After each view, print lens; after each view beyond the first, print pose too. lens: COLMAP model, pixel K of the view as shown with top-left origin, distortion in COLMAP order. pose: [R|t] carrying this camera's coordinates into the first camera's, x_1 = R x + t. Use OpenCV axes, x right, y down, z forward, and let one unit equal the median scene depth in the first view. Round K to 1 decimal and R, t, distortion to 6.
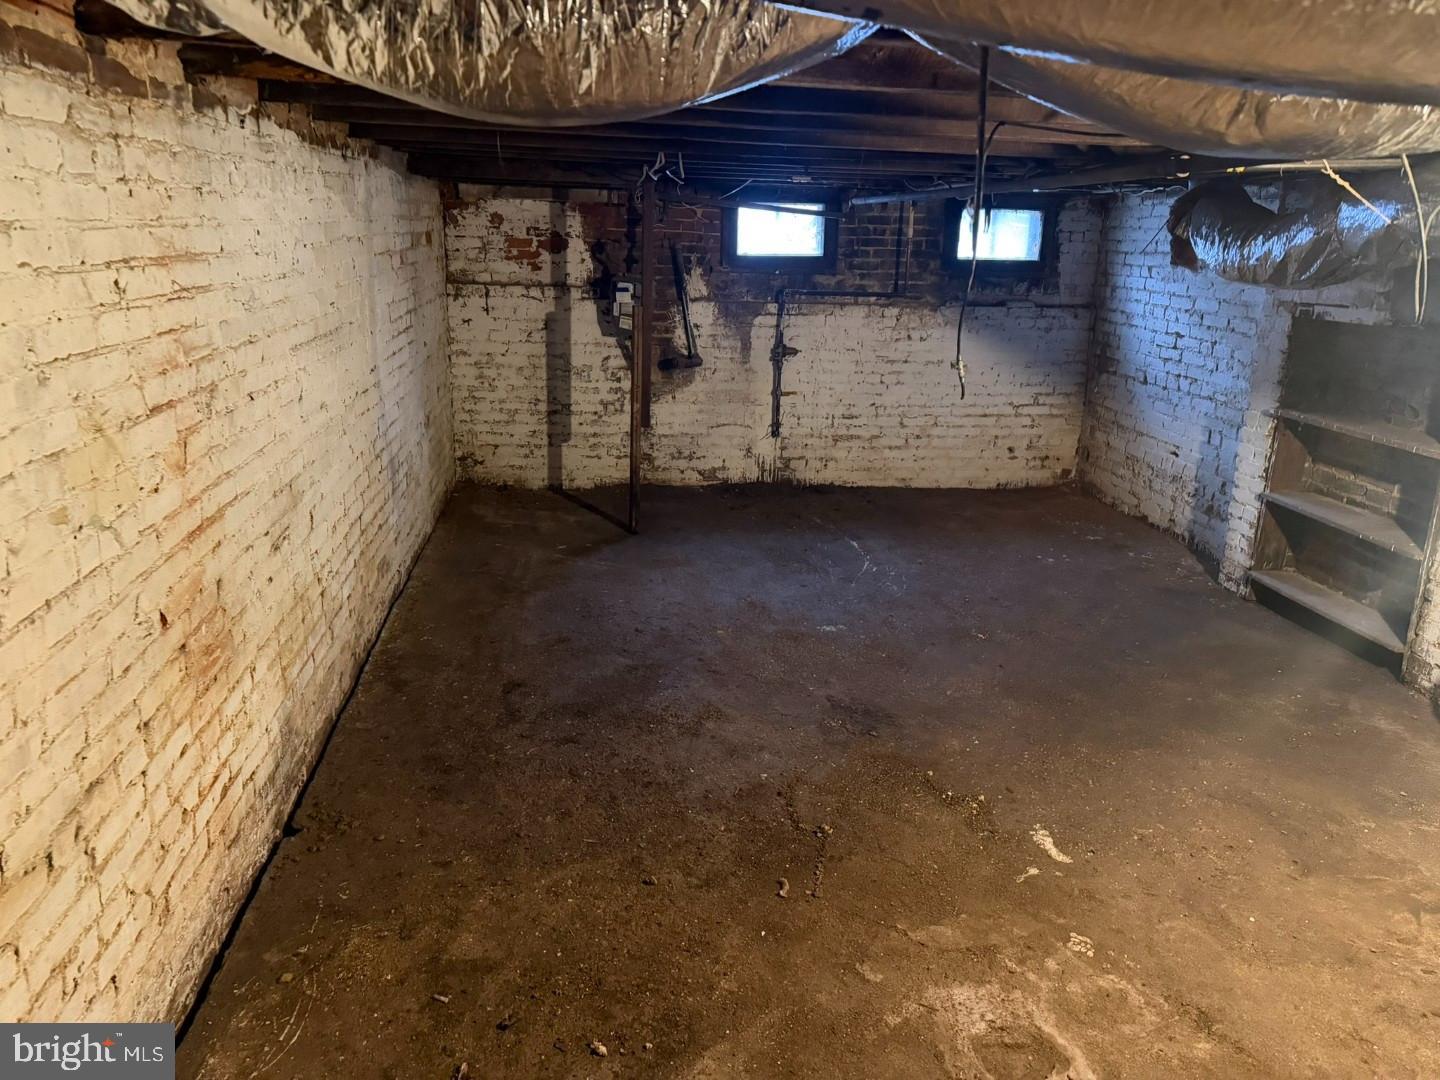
lens RADIAL K [[992.0, 0, 725.1], [0, 992.0, 540.4], [0, 0, 1]] dist [0.070288, -0.087399]
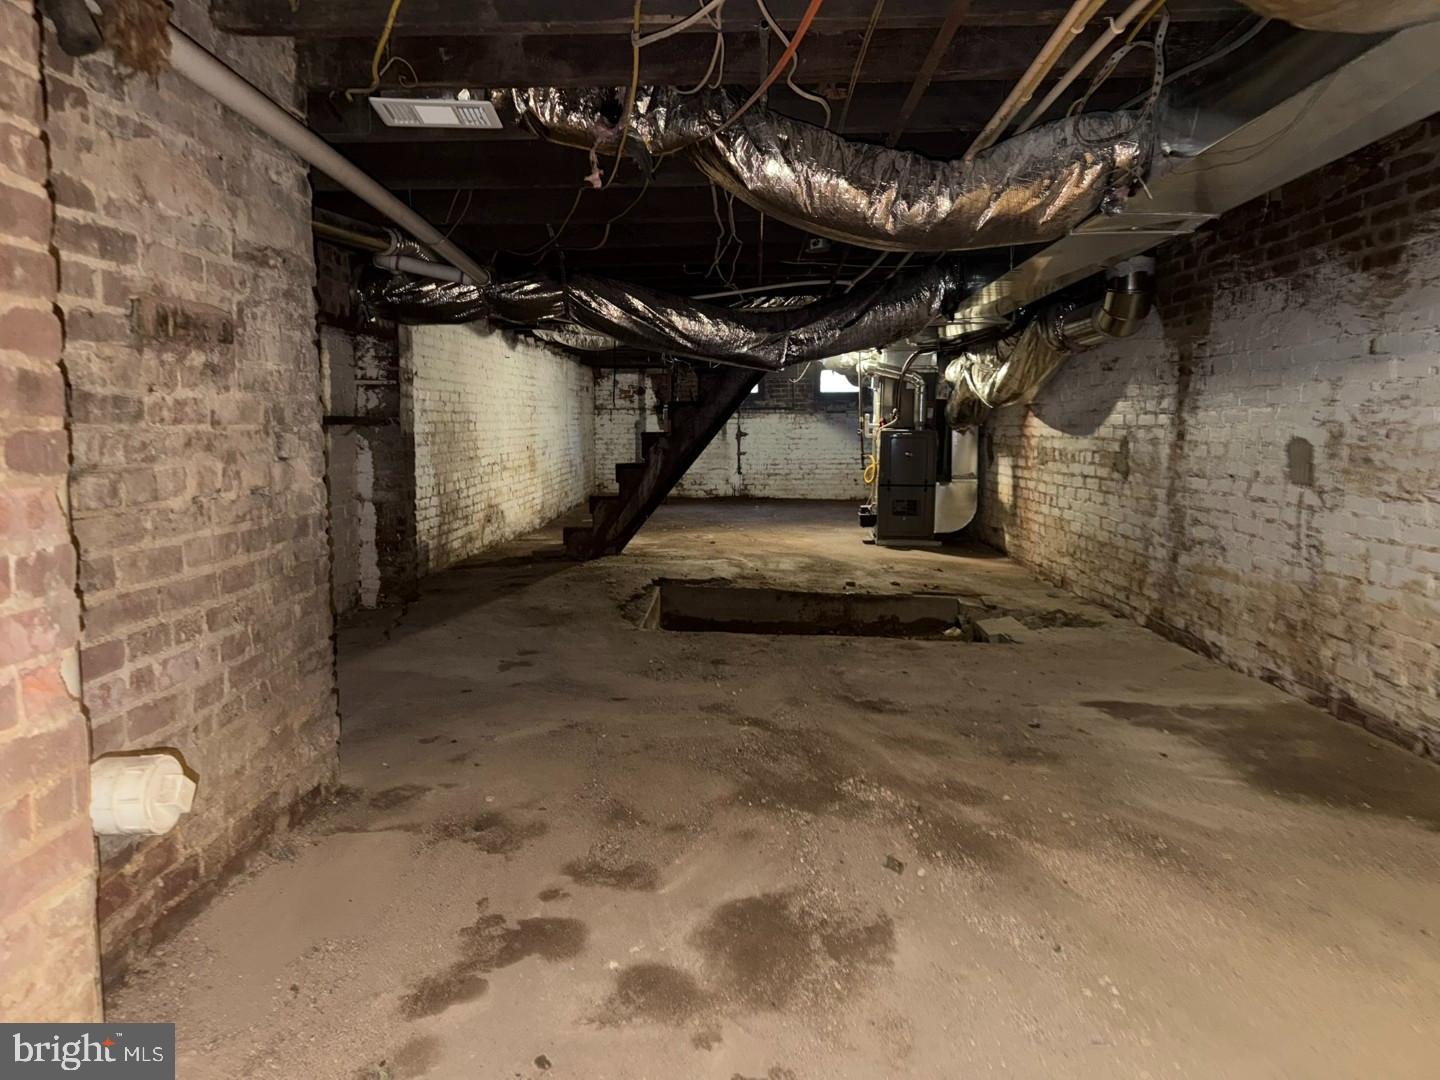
lens RADIAL K [[992.0, 0, 716.4], [0, 992.0, 538.3], [0, 0, 1]] dist [0.070288, -0.087399]
pose [[0.986686, -0.015783, -0.161870, 0.366915], [-0.014346, 0.982955, -0.183287, 0.451500], [0.162004, 0.183169, 0.969641, -1.129052]]
